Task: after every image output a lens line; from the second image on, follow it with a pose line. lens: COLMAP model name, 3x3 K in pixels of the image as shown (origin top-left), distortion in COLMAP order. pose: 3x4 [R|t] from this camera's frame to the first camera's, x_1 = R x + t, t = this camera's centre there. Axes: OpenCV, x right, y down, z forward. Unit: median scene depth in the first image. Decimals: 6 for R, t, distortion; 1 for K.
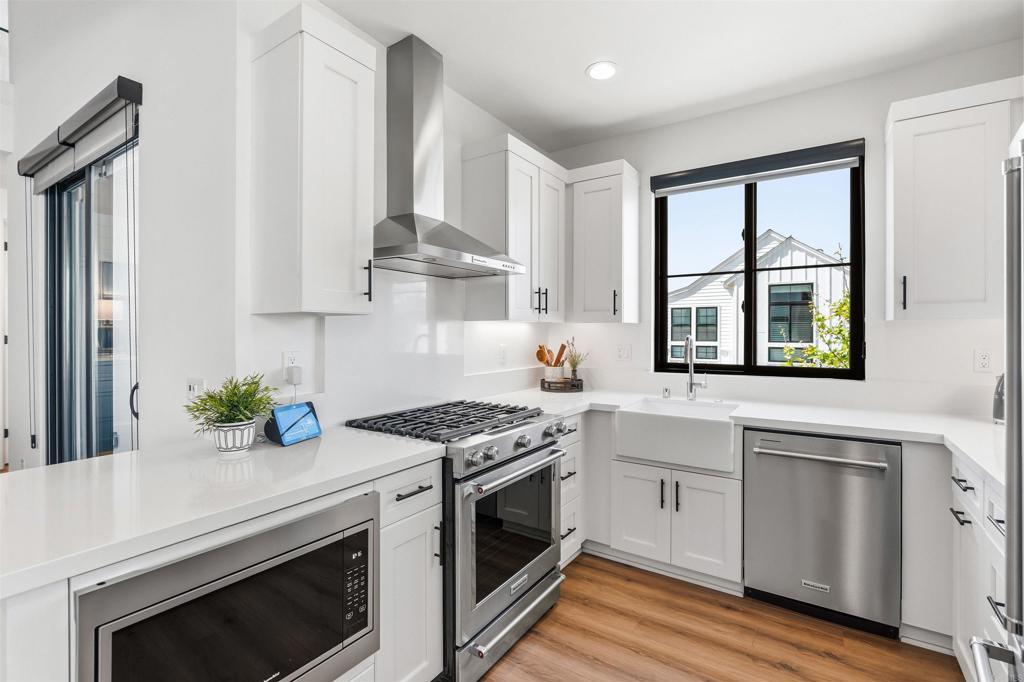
lens RADIAL K [[456.3, 0, 521.4], [0, 456.3, 337.6], [0, 0, 1]] dist [-0.004199, 0.000598]
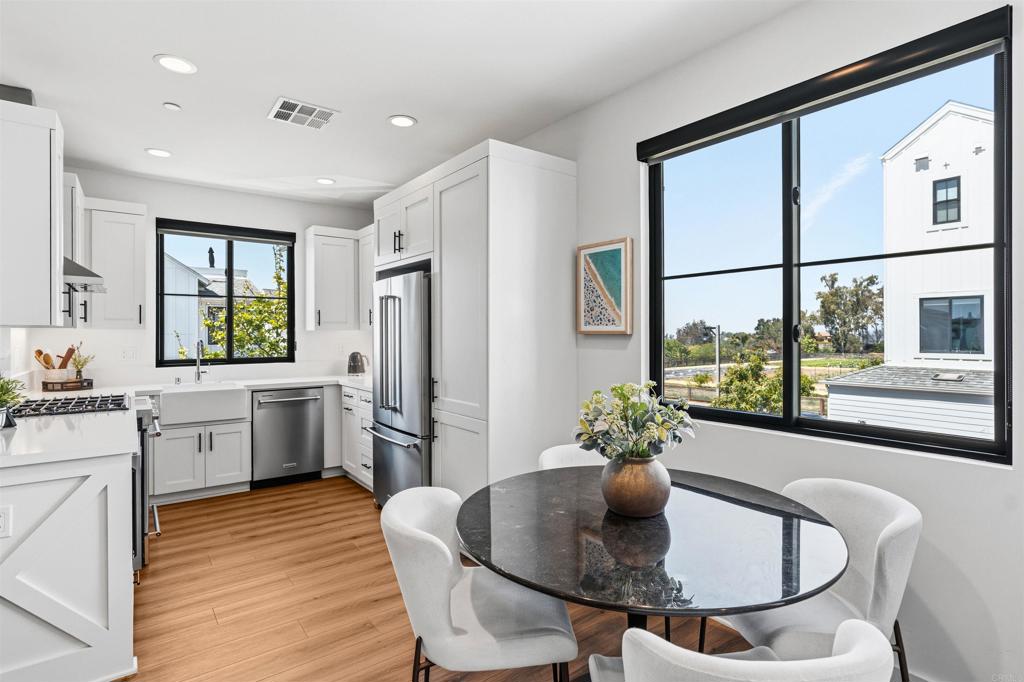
lens RADIAL K [[509.2, 0, 513.5], [0, 509.2, 335.5], [0, 0, 1]] dist [0.002341, 0.000362]
pose [[0.350766, -0.010285, 0.936407, -0.838463], [0.007217, 0.999940, 0.008279, -0.023762], [-0.936435, 0.003854, 0.350819, -0.538006]]
